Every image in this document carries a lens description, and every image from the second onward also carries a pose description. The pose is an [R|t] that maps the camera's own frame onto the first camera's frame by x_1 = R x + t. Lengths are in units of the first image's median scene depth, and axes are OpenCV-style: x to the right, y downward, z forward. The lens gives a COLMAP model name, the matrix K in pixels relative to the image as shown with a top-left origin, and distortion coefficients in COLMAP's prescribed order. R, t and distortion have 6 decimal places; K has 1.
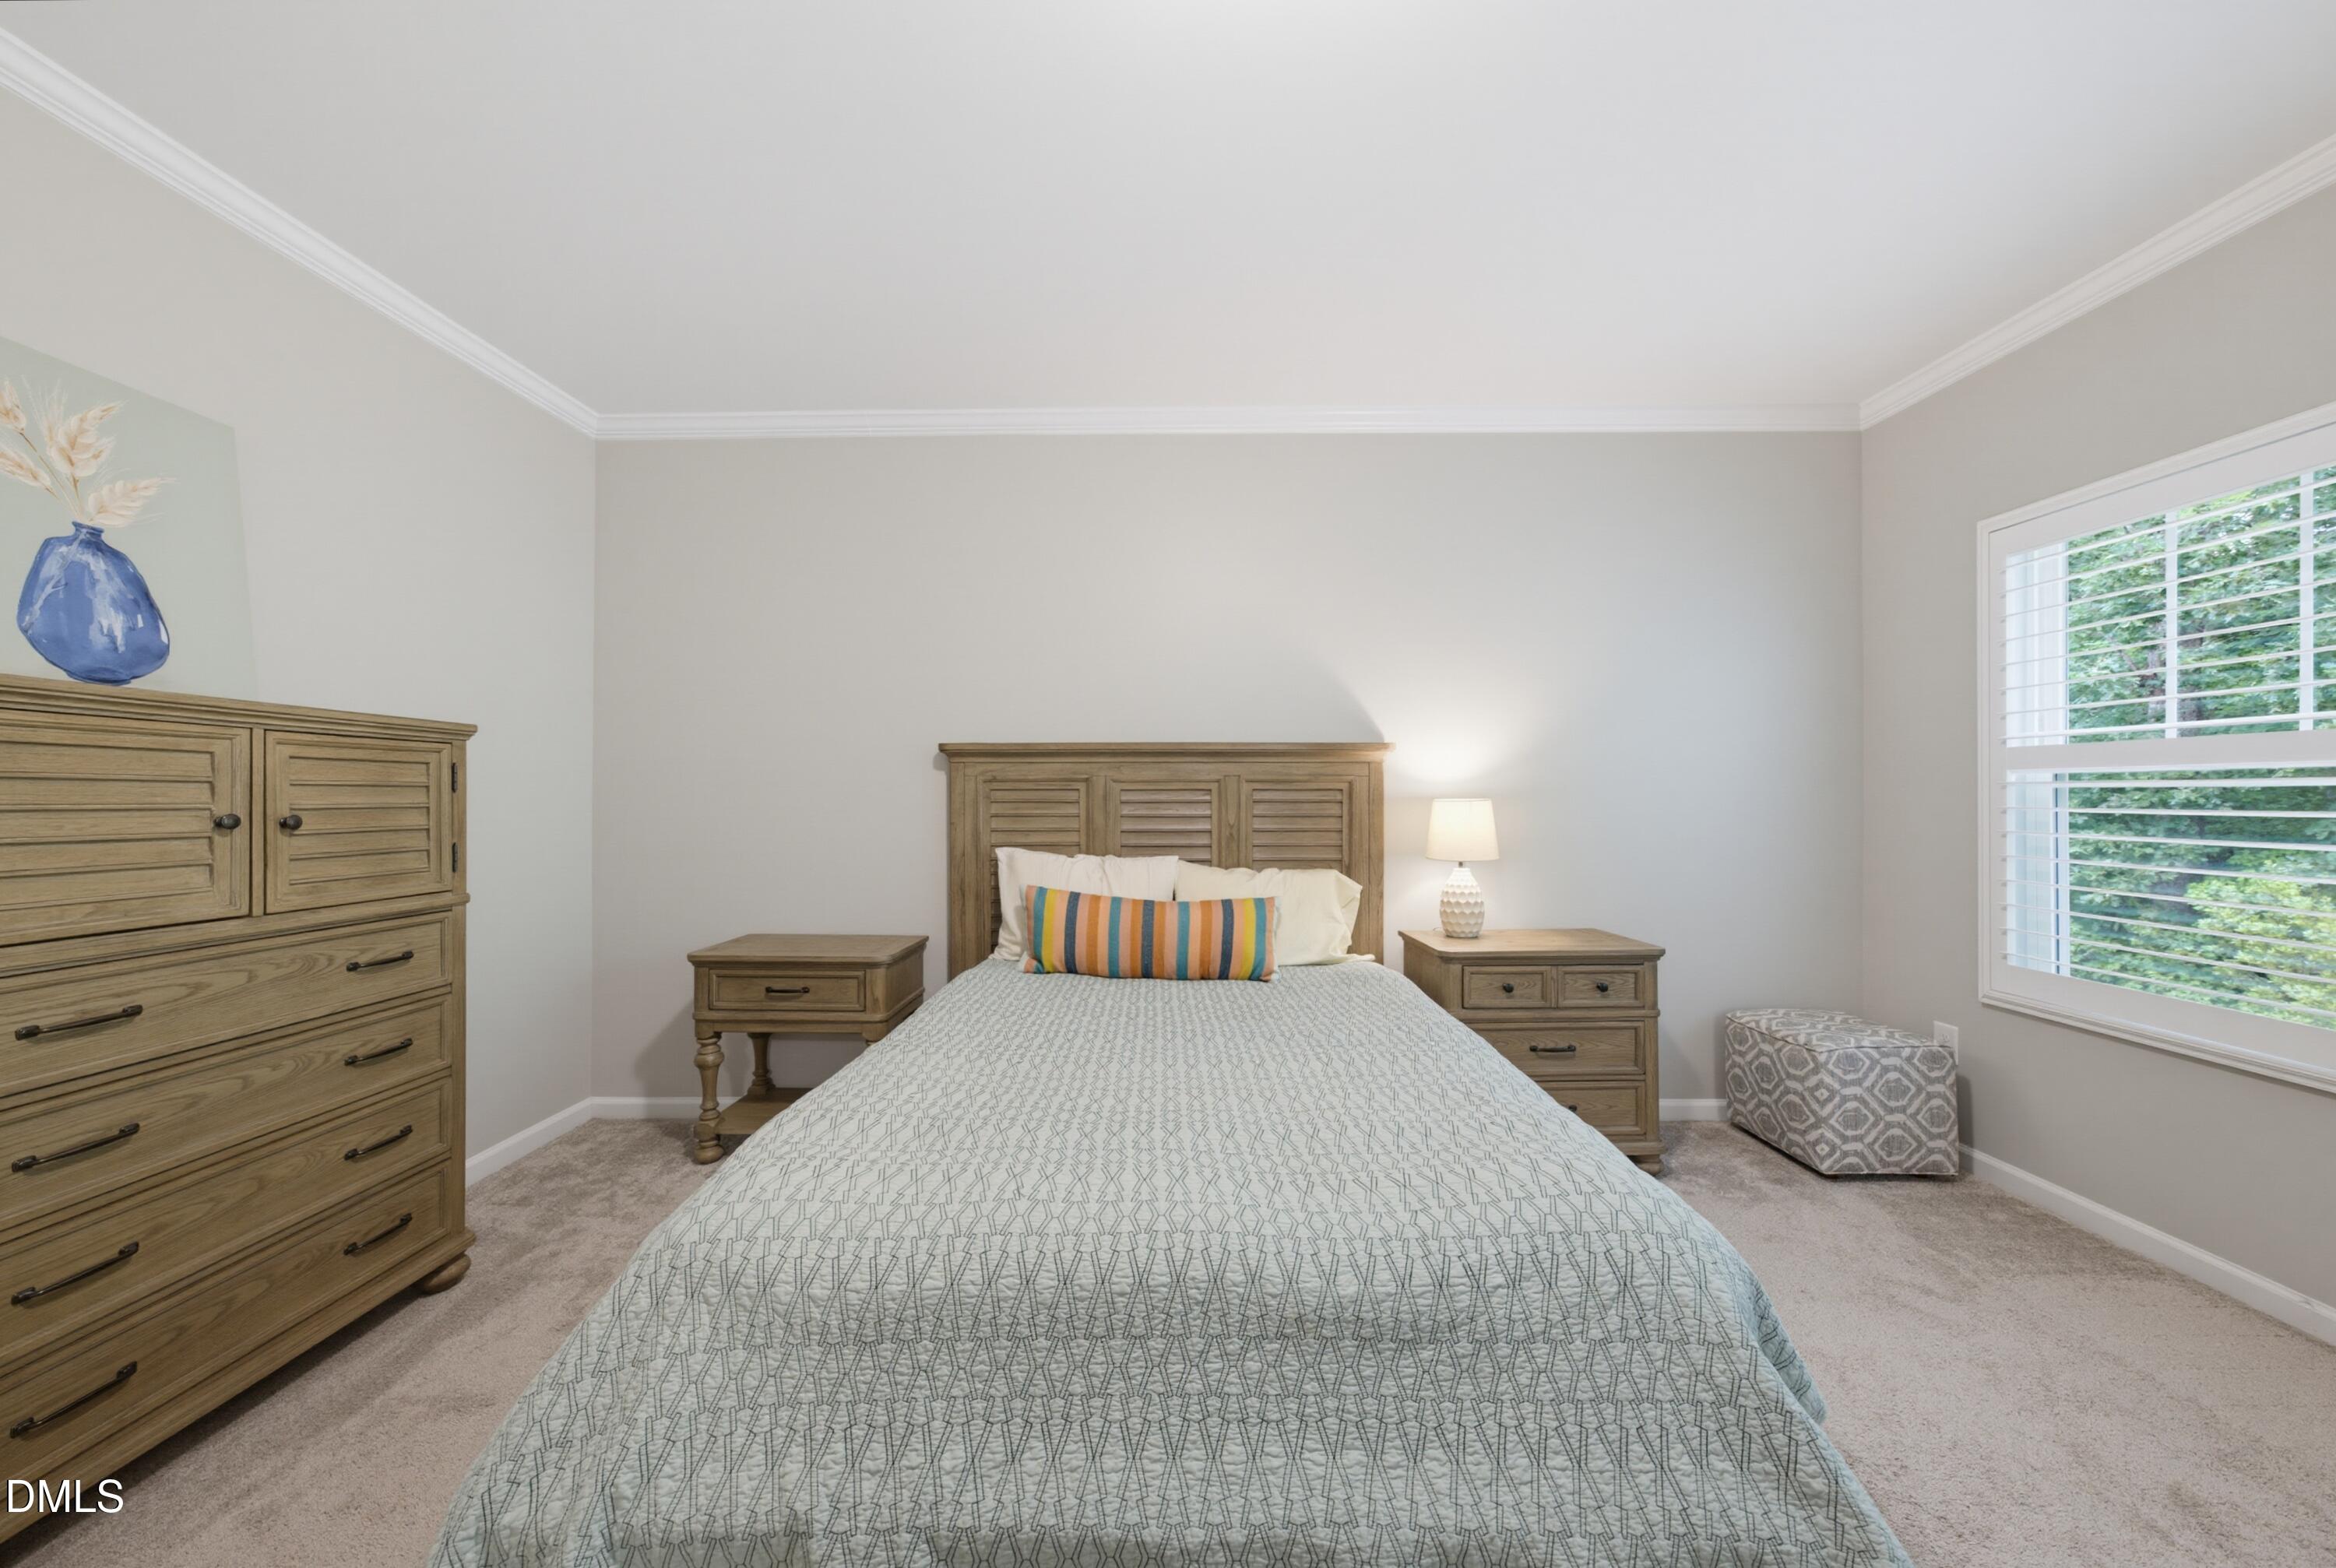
lens RADIAL K [[808.9, 0, 1178.4], [0, 808.9, 780.7], [0, 0, 1]] dist [-0.005491, 0.005052]
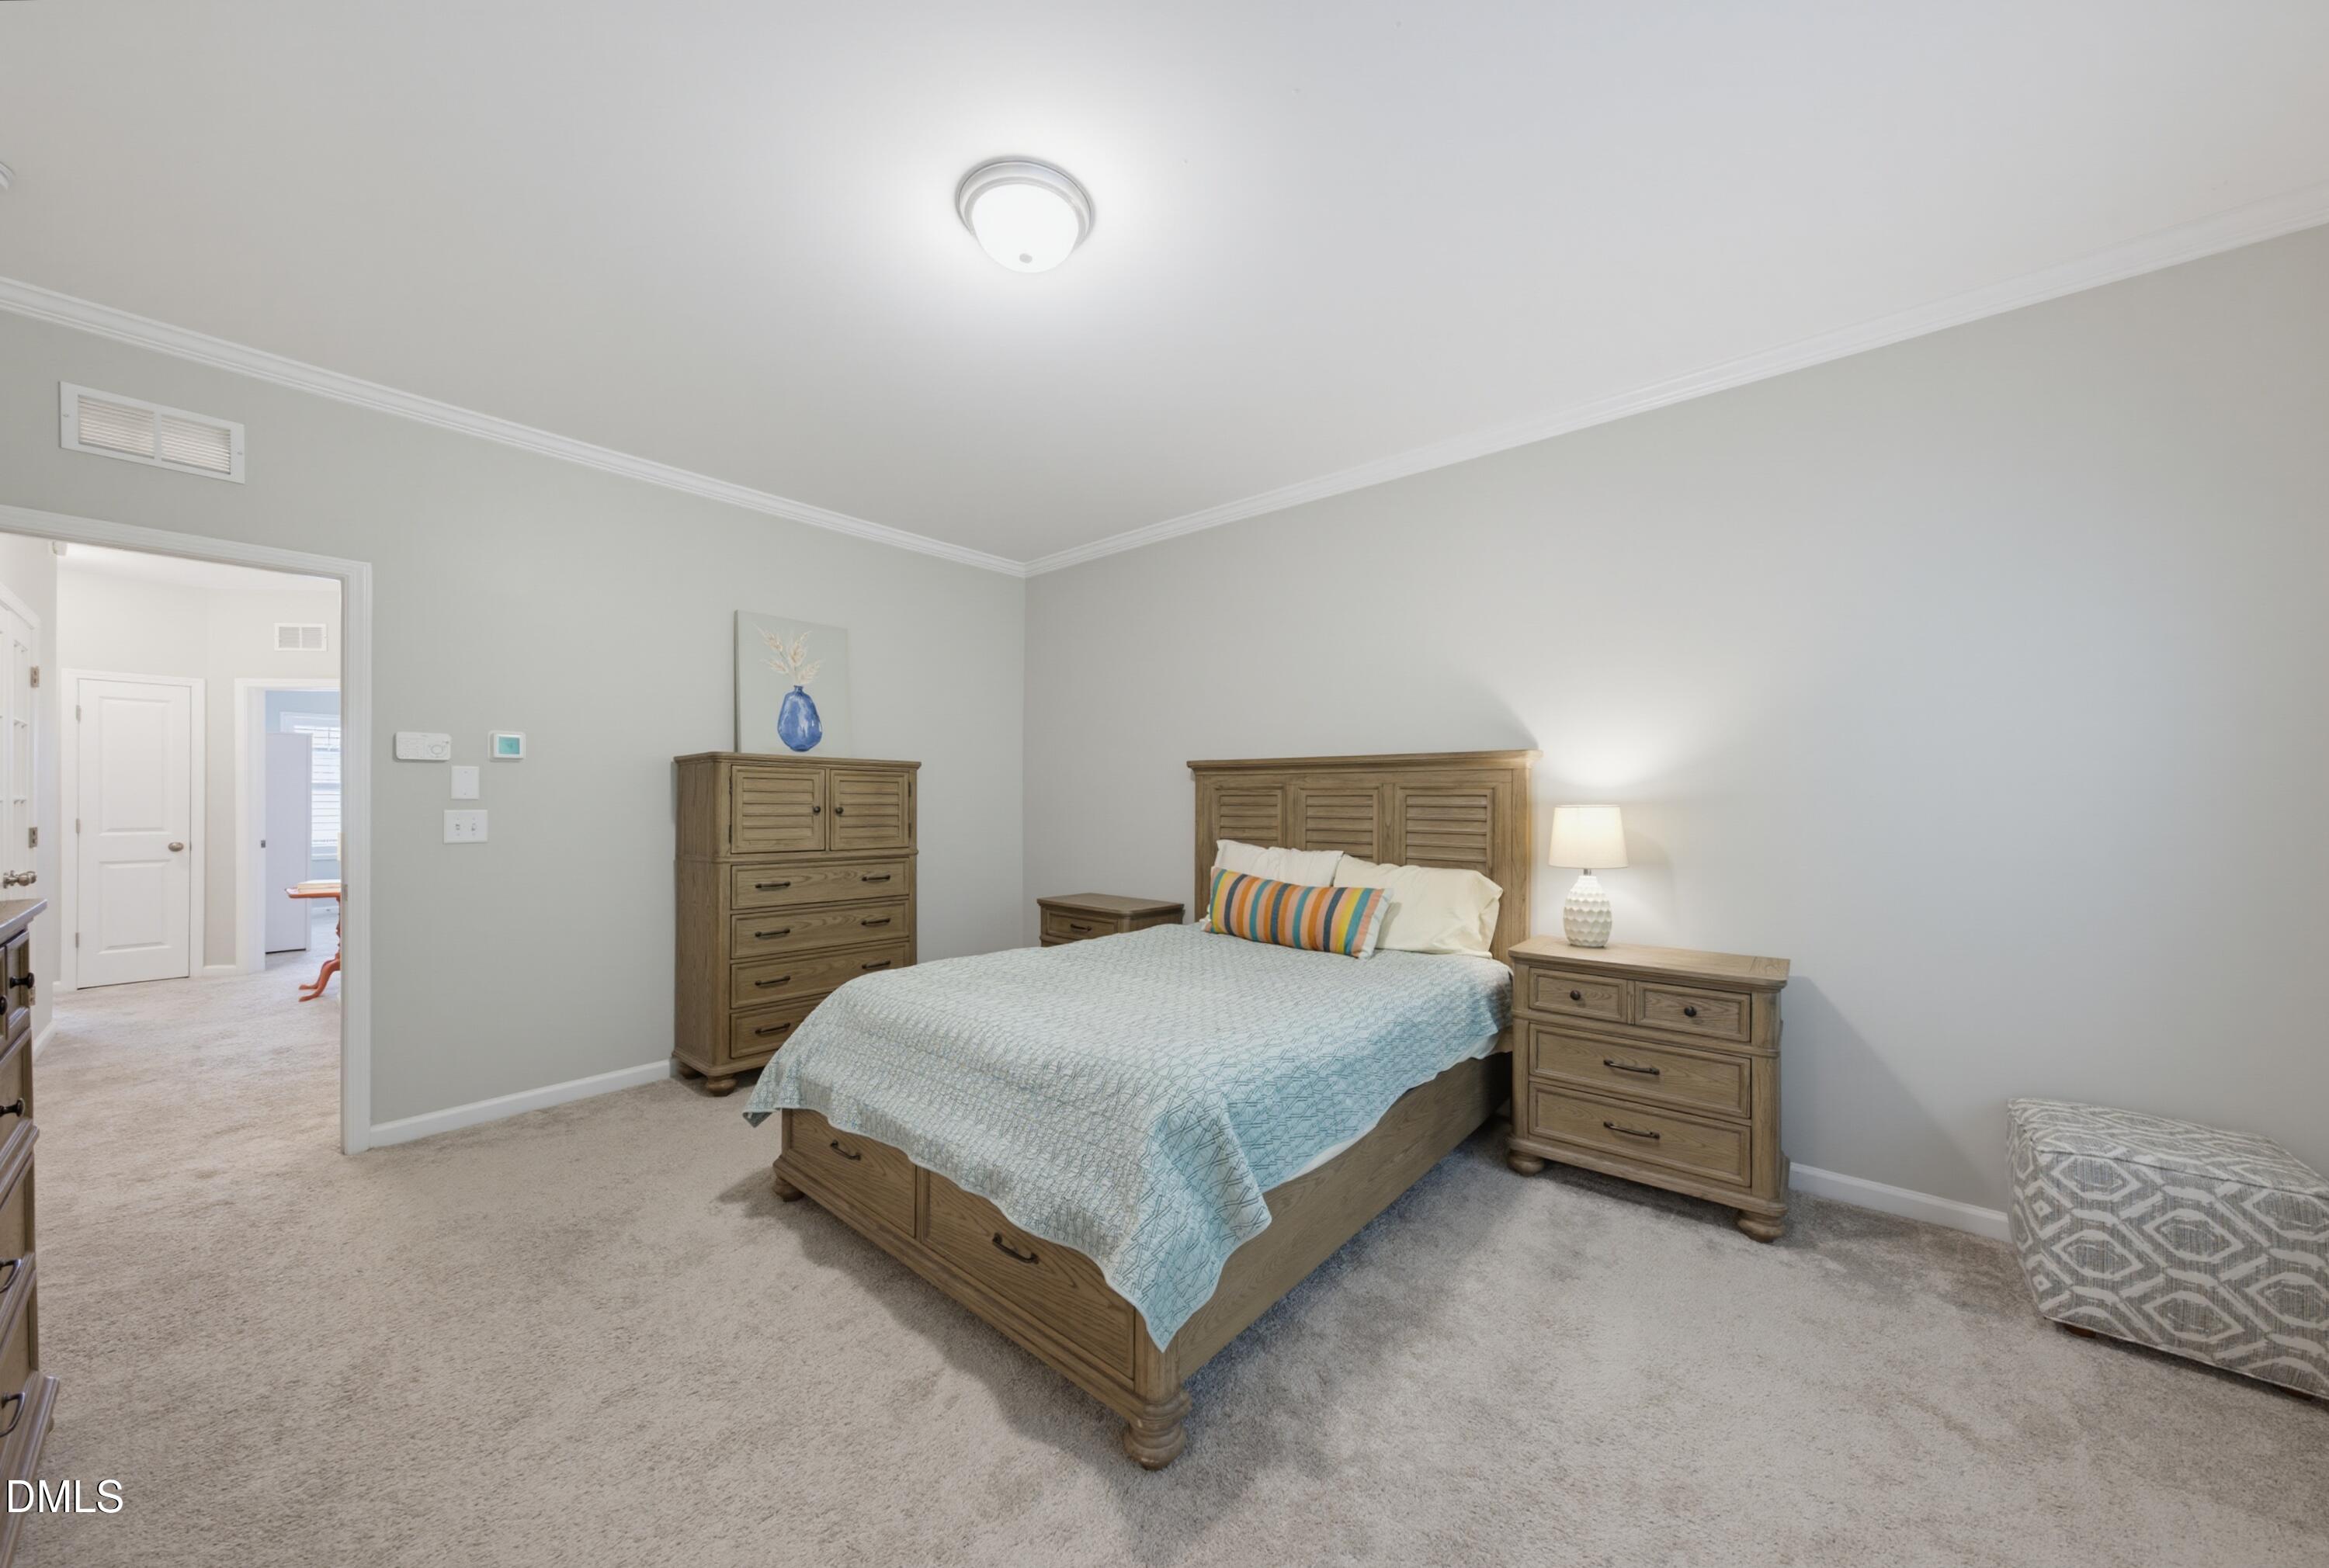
lens RADIAL K [[806.5, 0, 1146.9], [0, 806.5, 791.3], [0, 0, 1]] dist [-0.005491, 0.005052]
pose [[0.757870, -0.003991, -0.652394, 0.652009], [0.008147, 0.999961, 0.003347, -0.001355], [0.652355, -0.007852, 0.757873, -0.087493]]
